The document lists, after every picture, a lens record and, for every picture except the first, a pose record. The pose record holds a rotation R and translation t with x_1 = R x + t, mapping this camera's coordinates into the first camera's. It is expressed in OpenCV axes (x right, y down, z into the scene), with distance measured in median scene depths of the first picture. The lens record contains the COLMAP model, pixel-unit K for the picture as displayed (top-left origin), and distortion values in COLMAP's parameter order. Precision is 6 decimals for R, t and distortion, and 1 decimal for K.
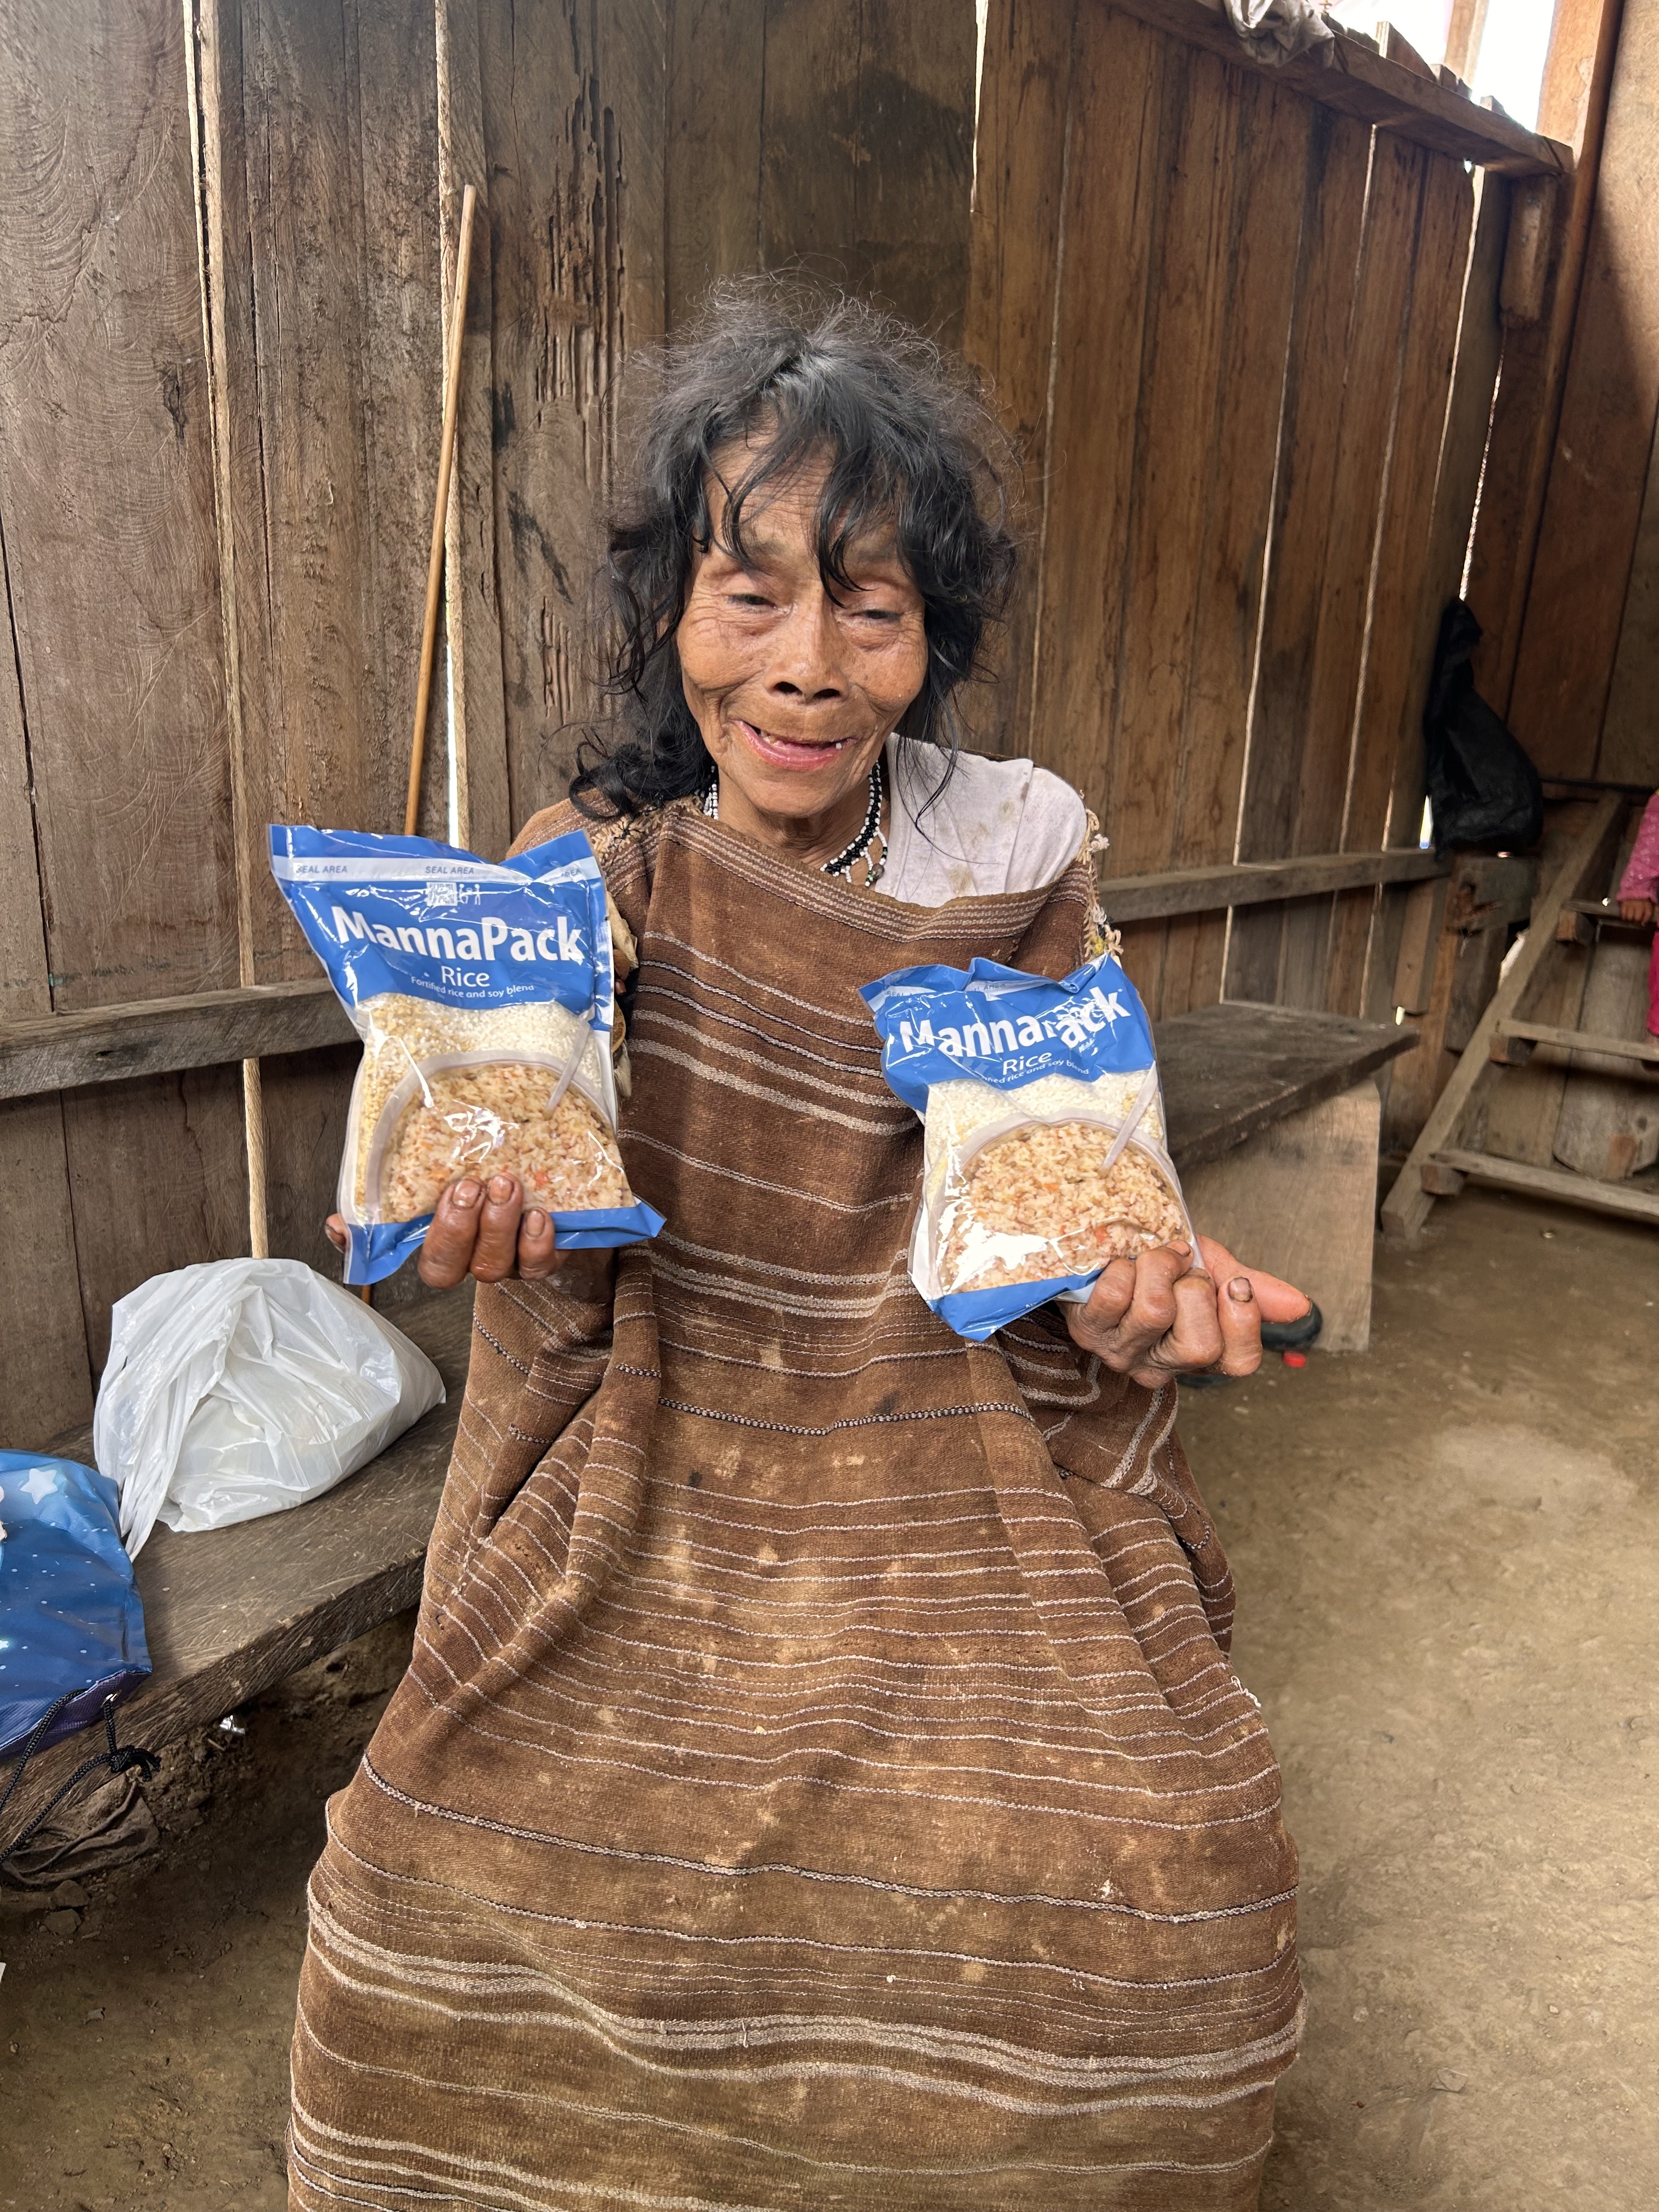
lens RADIAL K [[1667.7, 0, 832.3], [0, 1667.7, 1117.0], [0, 0, 1]] dist [0.043919, -0.050004]
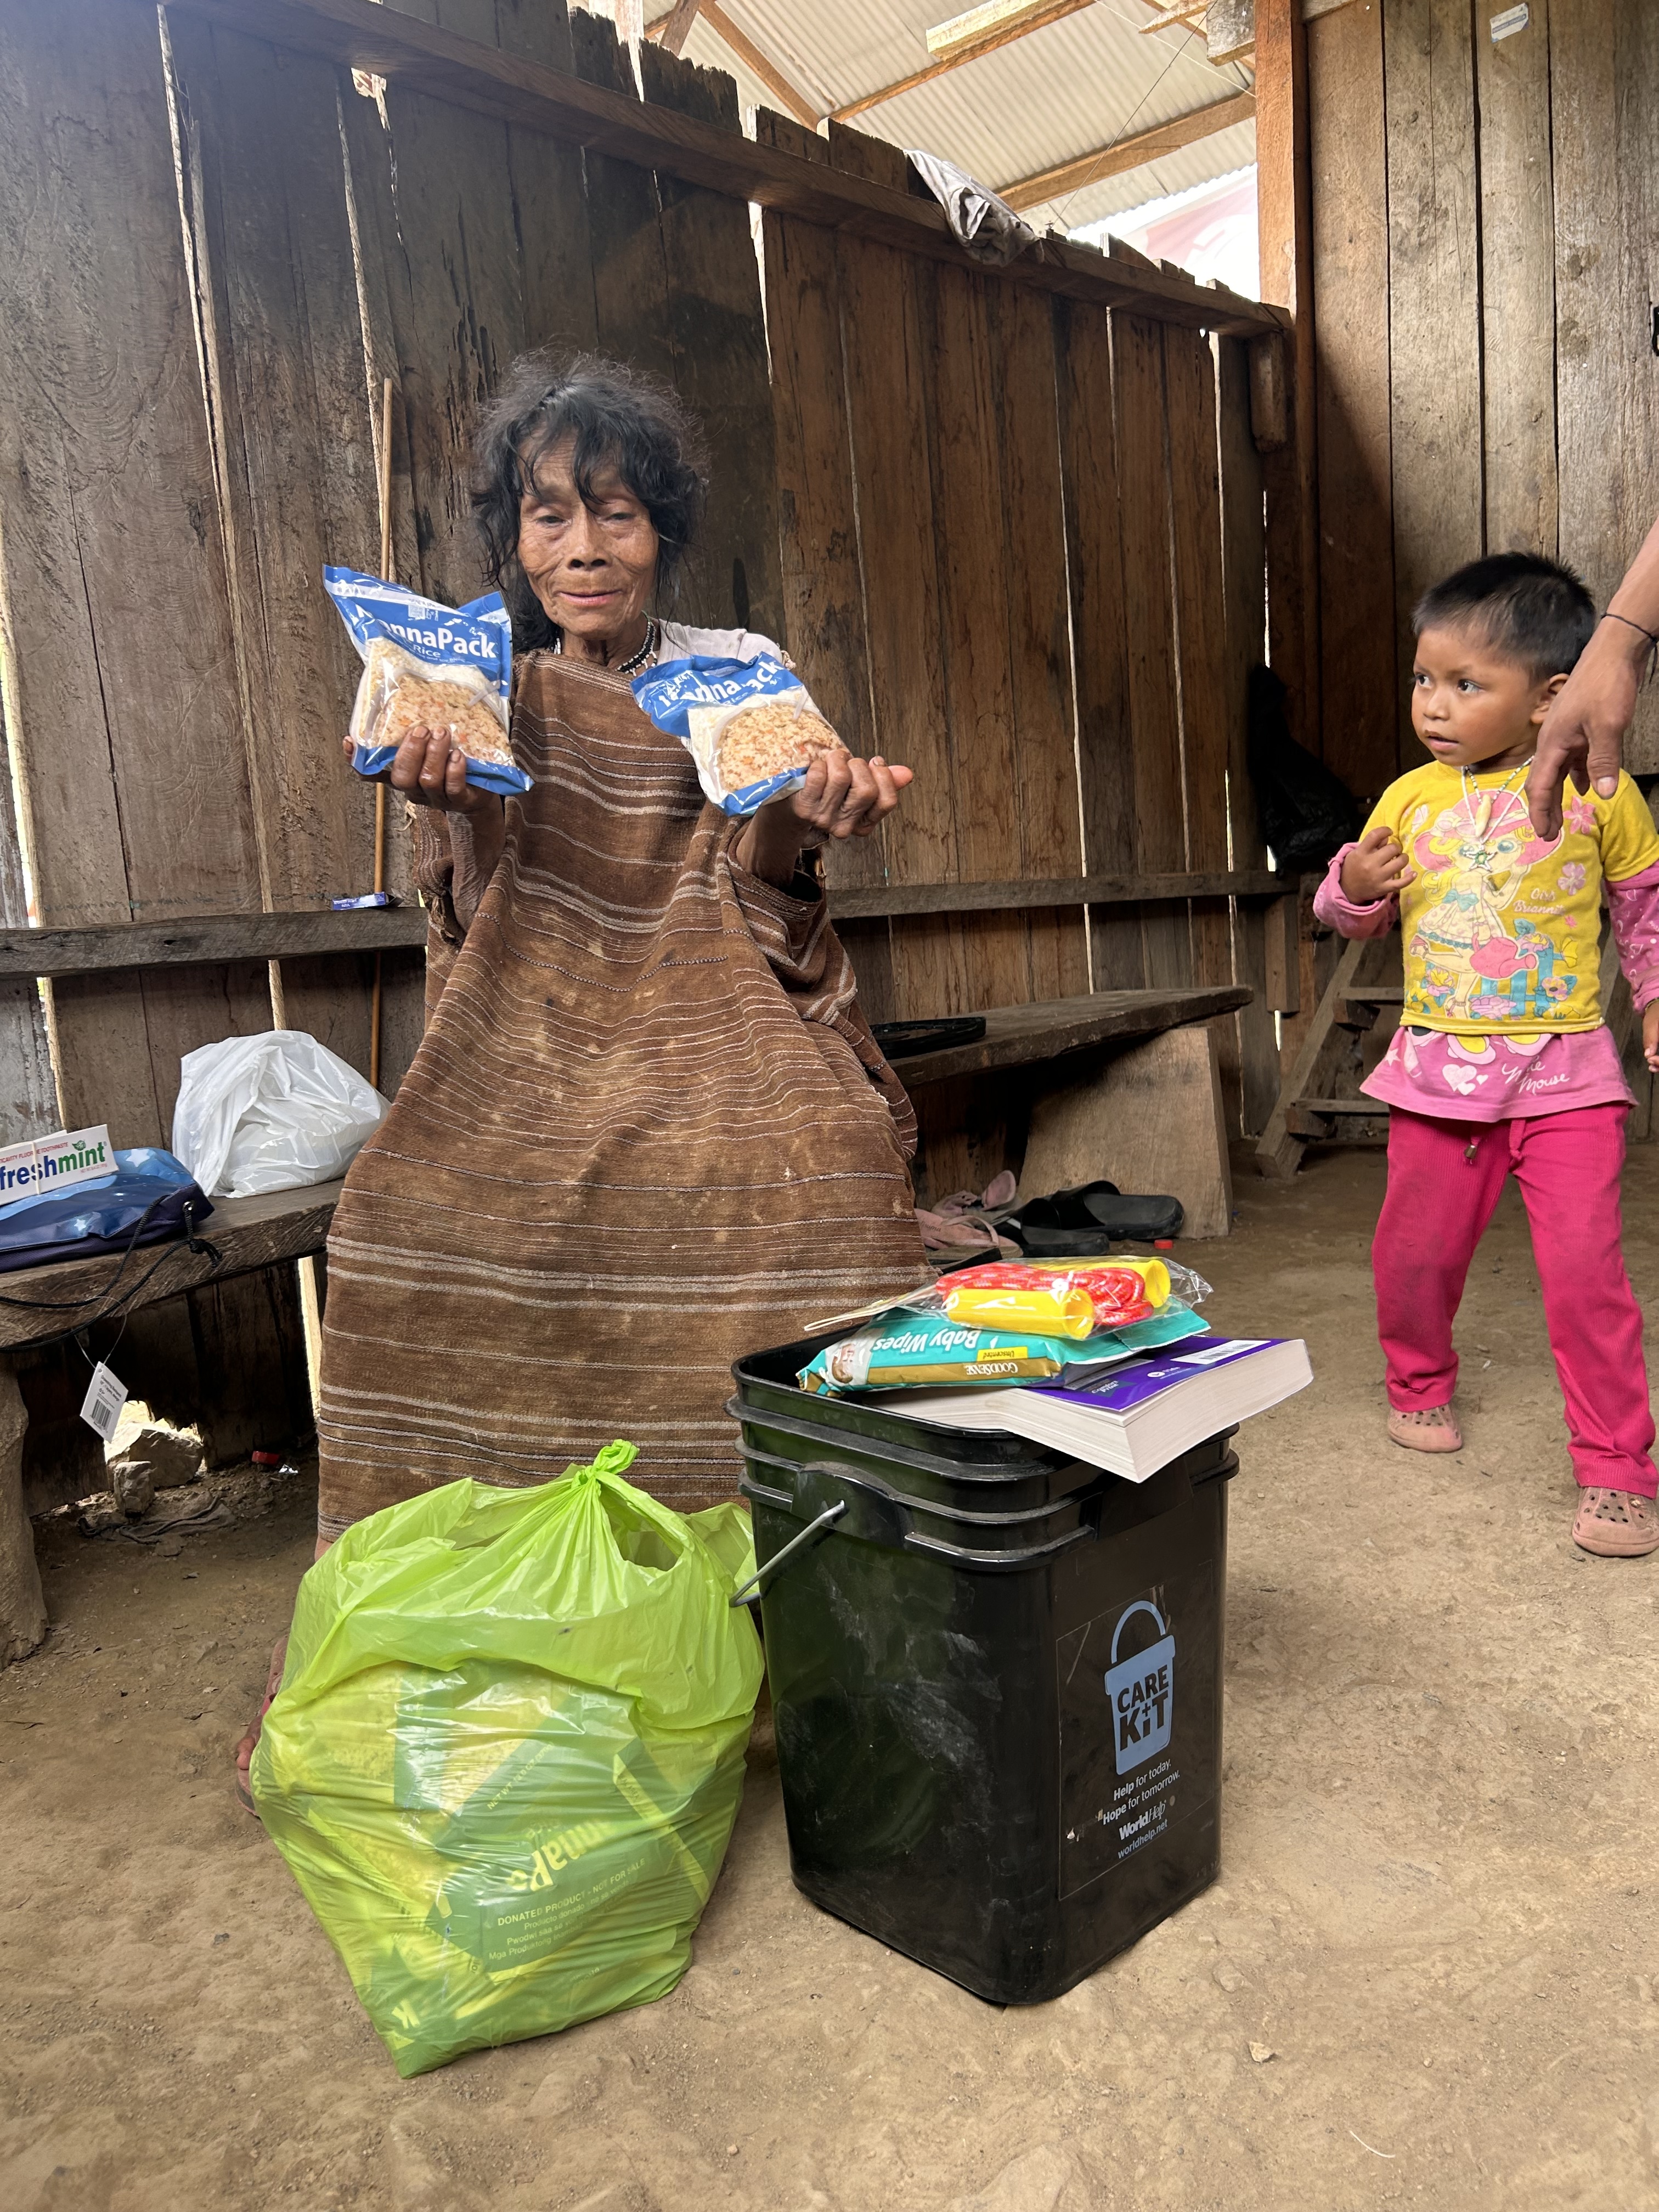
lens RADIAL K [[1753.1, 0, 845.8], [0, 1753.1, 1088.8], [0, 0, 1]] dist [0.022092, 0.019202]
pose [[0.993130, -0.116539, -0.010574, 0.114761], [0.112856, 0.977778, -0.176675, 0.337965], [0.030929, 0.174268, 0.984212, -0.360363]]
